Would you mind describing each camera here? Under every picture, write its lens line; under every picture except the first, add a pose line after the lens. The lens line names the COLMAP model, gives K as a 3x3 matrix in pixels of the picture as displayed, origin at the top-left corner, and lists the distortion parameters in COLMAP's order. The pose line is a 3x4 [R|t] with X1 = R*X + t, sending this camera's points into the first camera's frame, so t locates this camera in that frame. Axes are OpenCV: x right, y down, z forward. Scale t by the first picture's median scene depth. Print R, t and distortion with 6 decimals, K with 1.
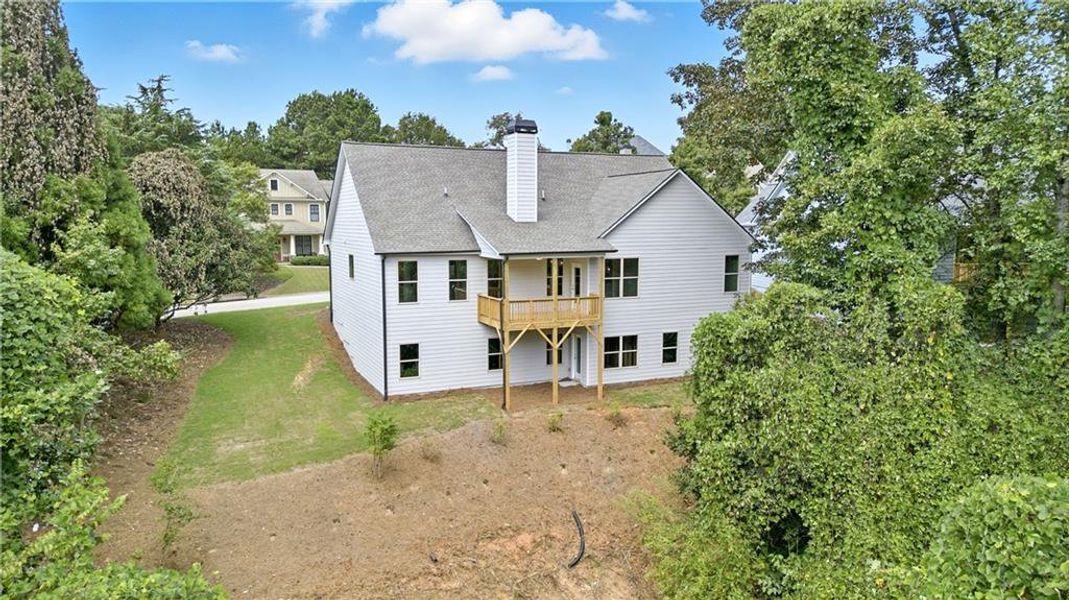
lens RADIAL K [[774.2, 0, 537.1], [0, 774.2, 303.1], [0, 0, 1]] dist [0.008025, -0.005741]
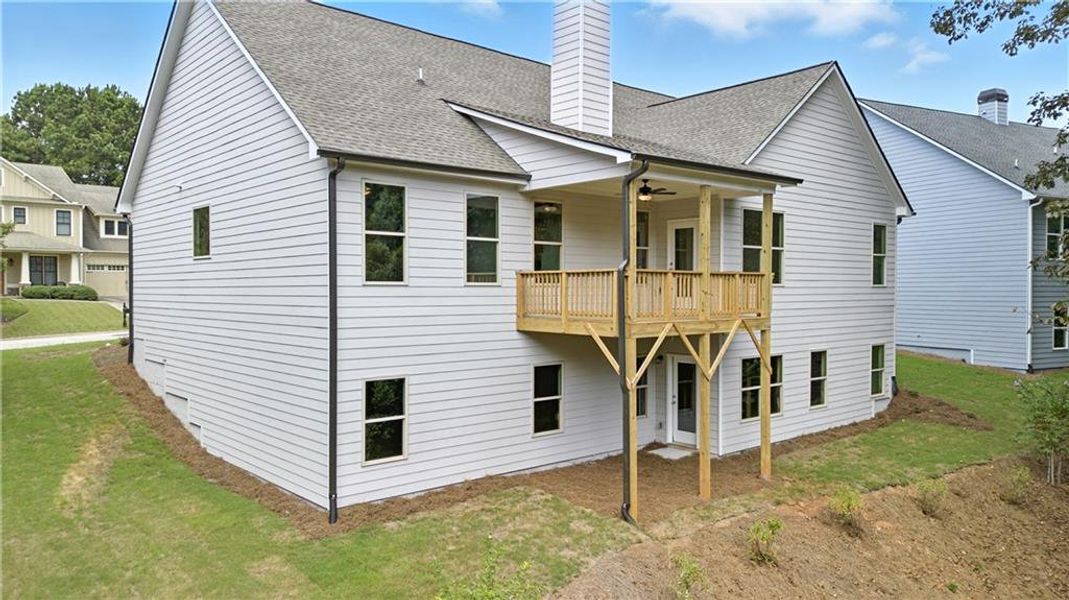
lens RADIAL K [[774.2, 0, 530.6], [0, 774.2, 293.9], [0, 0, 1]] dist [0.008025, -0.005741]
pose [[0.957700, -0.001935, 0.287762, -0.204831], [0.031604, 0.994636, -0.098492, 0.048908], [-0.286028, 0.103420, 0.952624, 0.551061]]
